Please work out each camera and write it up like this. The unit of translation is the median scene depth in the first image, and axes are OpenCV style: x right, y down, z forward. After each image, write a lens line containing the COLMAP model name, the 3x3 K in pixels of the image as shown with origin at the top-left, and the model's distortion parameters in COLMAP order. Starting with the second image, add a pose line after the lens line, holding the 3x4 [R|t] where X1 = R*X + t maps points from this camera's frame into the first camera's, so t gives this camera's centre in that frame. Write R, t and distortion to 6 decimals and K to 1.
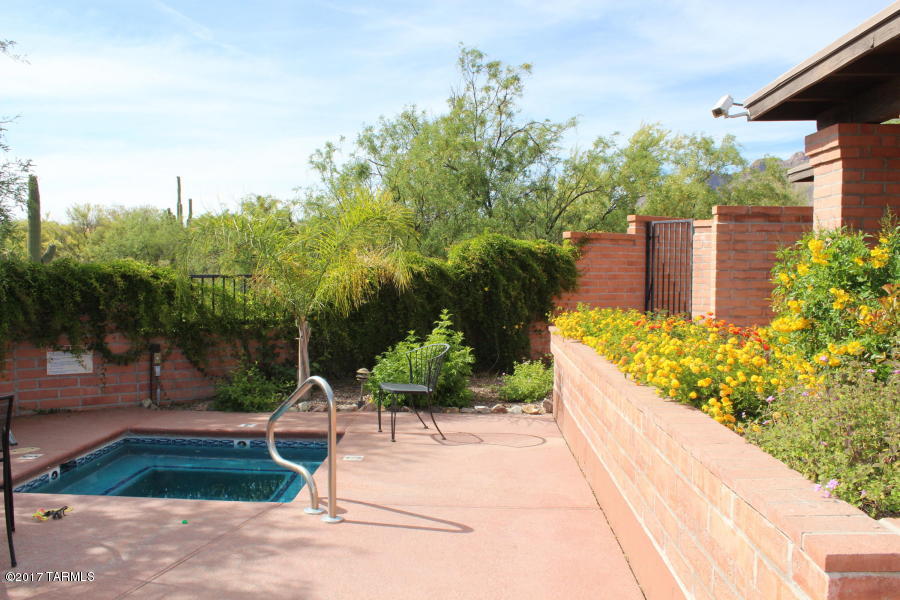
lens RADIAL K [[758.3, 0, 447.7], [0, 758.3, 305.5], [0, 0, 1]] dist [-0.161300, 0.154822]
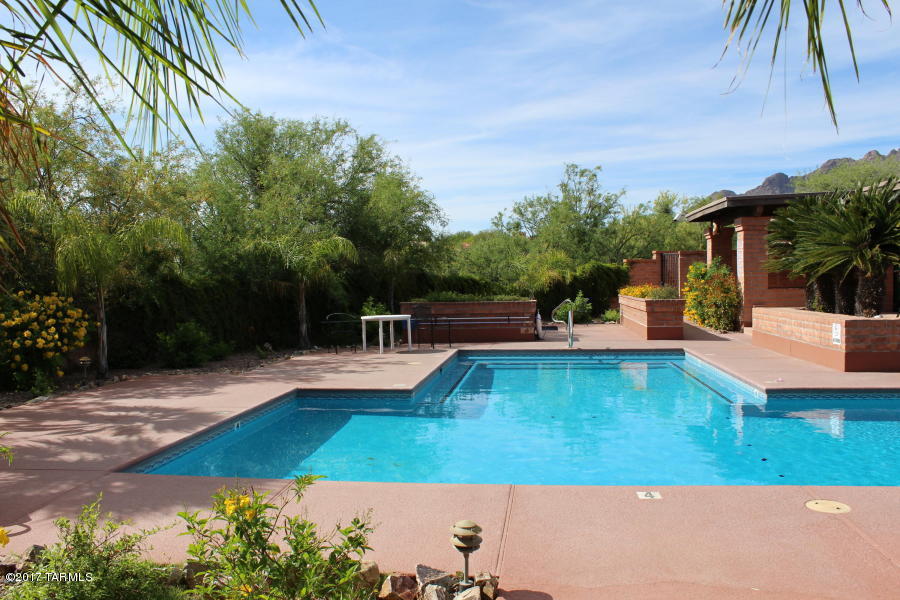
lens RADIAL K [[758.3, 0, 447.7], [0, 758.3, 305.5], [0, 0, 1]] dist [-0.161300, 0.154822]
pose [[0.996466, -0.014303, -0.082772, -0.196120], [0.012967, 0.999777, -0.016652, 0.075656], [0.082992, 0.015519, 0.996429, -1.350724]]
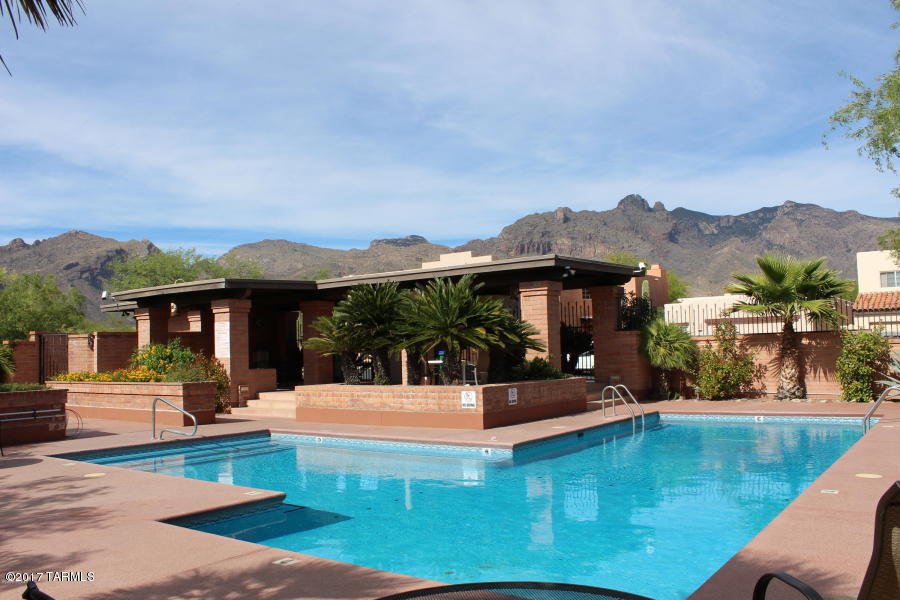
lens RADIAL K [[758.3, 0, 447.7], [0, 758.3, 305.5], [0, 0, 1]] dist [-0.161300, 0.154822]
pose [[0.566215, 0.030312, 0.823700, -0.760804], [0.071865, 0.993703, -0.085968, 0.056507], [-0.821119, 0.107871, 0.560471, -1.024577]]
